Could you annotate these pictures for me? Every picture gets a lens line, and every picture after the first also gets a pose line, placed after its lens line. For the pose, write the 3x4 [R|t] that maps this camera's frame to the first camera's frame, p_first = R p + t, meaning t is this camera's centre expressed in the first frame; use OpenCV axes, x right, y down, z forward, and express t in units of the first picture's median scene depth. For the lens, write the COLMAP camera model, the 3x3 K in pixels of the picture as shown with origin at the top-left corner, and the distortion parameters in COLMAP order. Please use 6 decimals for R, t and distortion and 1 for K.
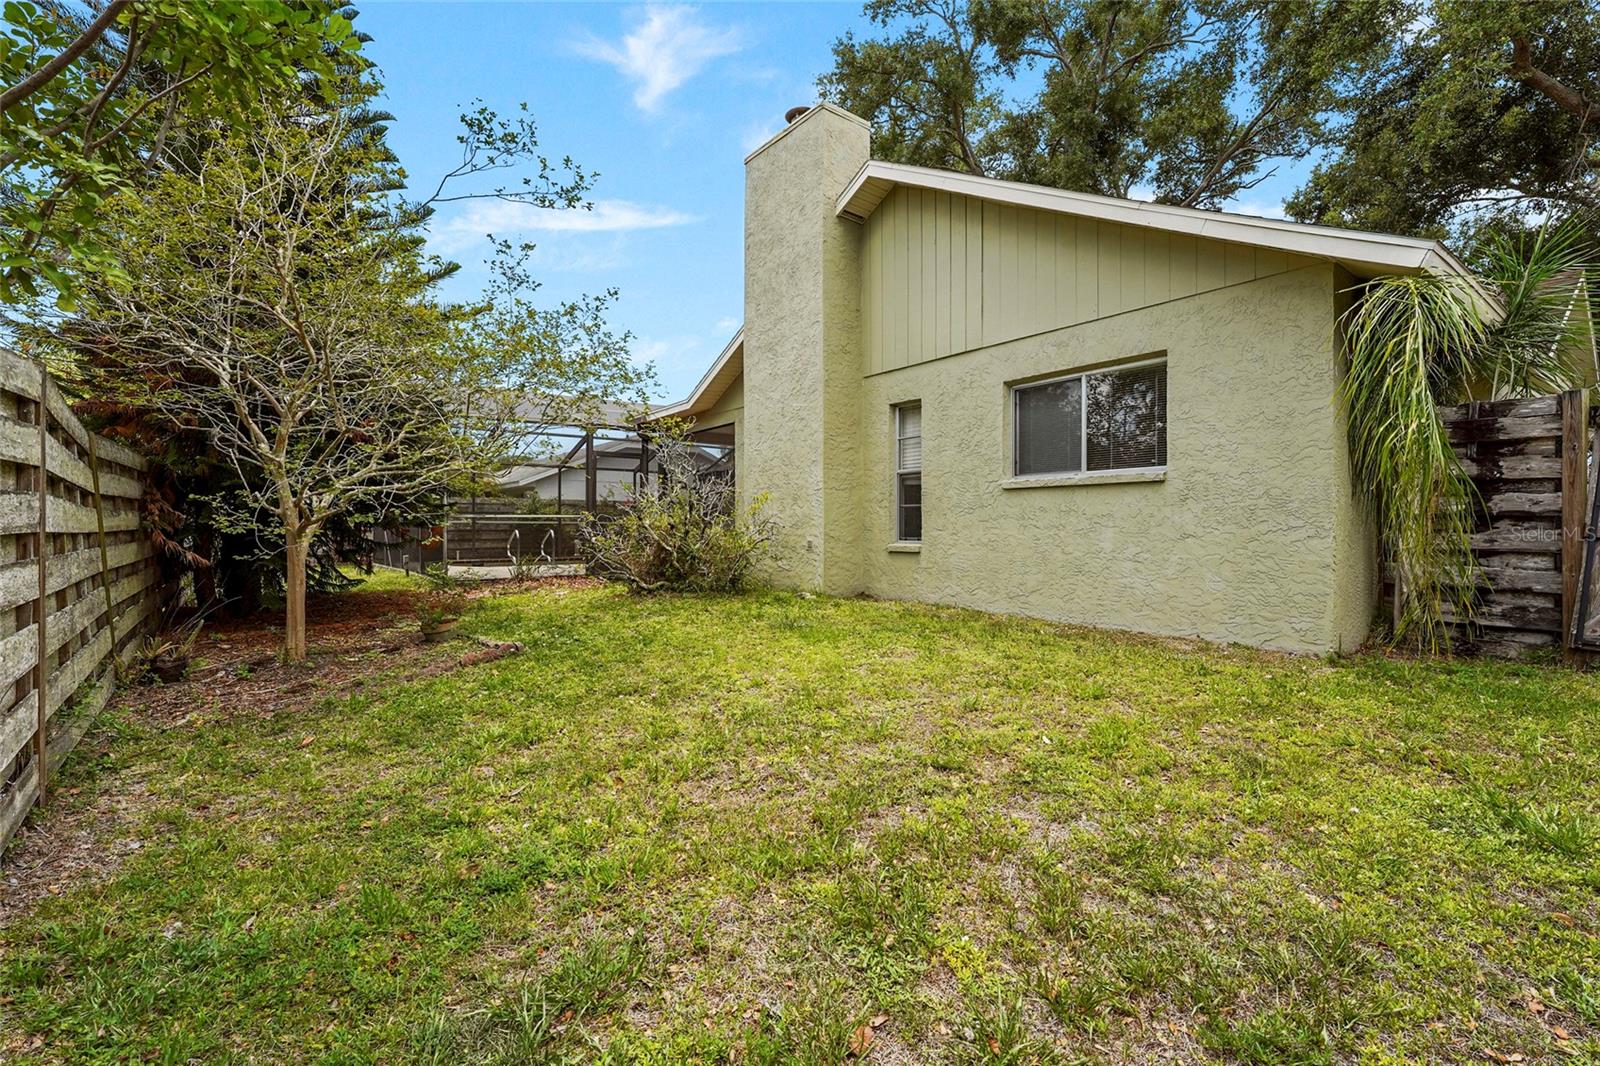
lens RADIAL K [[712.7, 0, 803.4], [0, 712.7, 522.9], [0, 0, 1]] dist [0.000863, -0.000303]
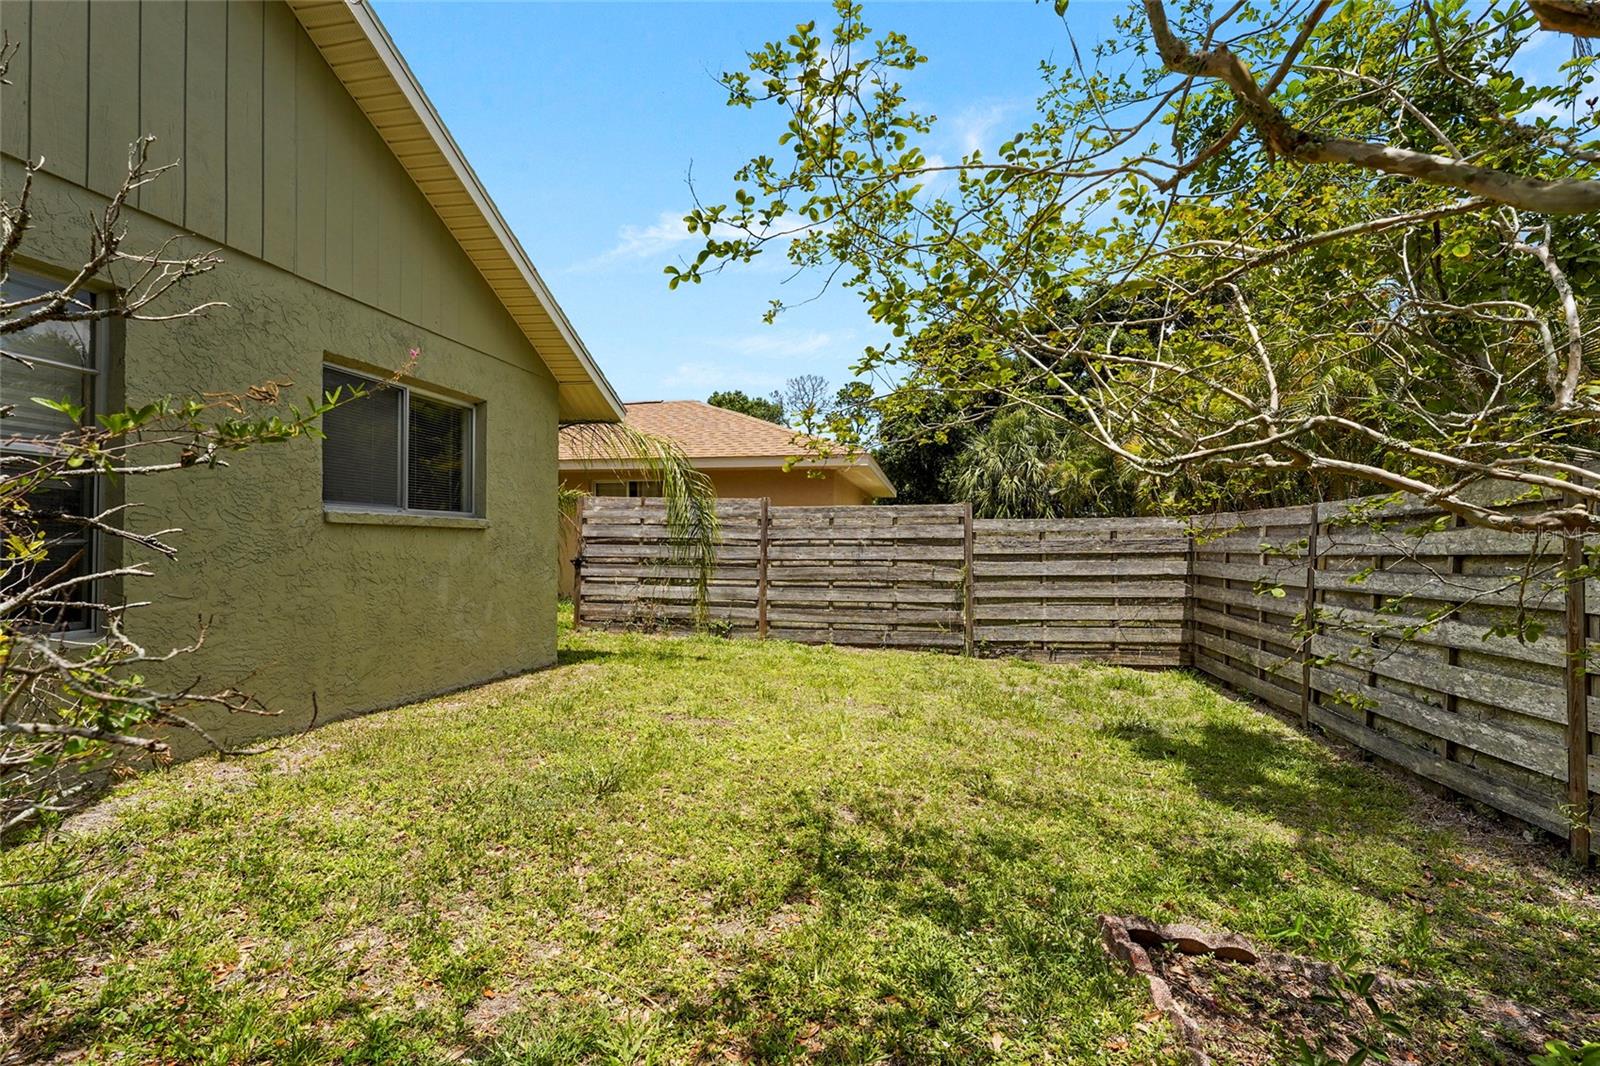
lens RADIAL K [[712.7, 0, 803.4], [0, 712.7, 522.9], [0, 0, 1]] dist [0.000863, -0.000303]
pose [[-0.653908, 0.028330, 0.756044, -0.499485], [-0.002127, 0.999226, -0.039282, -0.025288], [-0.756571, -0.027295, -0.653341, 1.150386]]
